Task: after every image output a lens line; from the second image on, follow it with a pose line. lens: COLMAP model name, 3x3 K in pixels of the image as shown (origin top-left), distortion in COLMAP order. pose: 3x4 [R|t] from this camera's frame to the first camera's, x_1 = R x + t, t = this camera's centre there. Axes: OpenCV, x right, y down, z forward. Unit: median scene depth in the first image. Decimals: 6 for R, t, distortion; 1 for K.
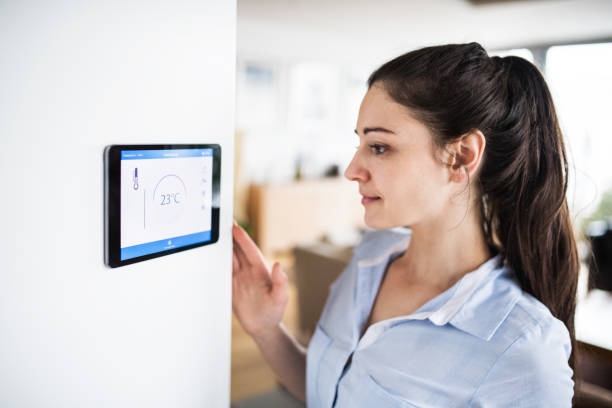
lens RADIAL K [[424.3, 0, 305.4], [0, 424.3, 184.2], [0, 0, 1]] dist [-0.050269, -0.000621]
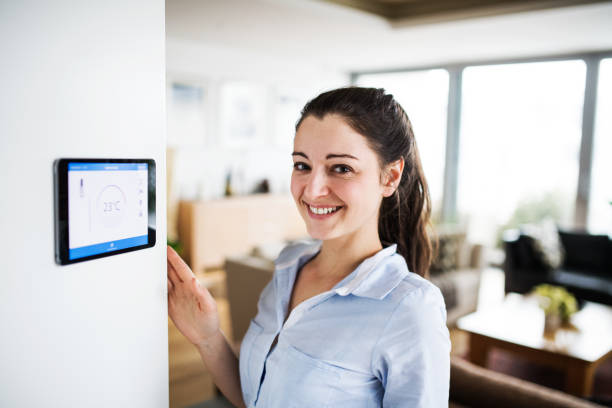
lens RADIAL K [[425.6, 0, 306.2], [0, 425.6, 179.8], [0, 0, 1]] dist [-0.000125, 0.000157]
pose [[0.986302, -0.022589, 0.163398, 0.005785], [0.030820, 0.998371, -0.048014, 0.032315], [-0.162047, 0.052393, 0.985391, -0.192985]]
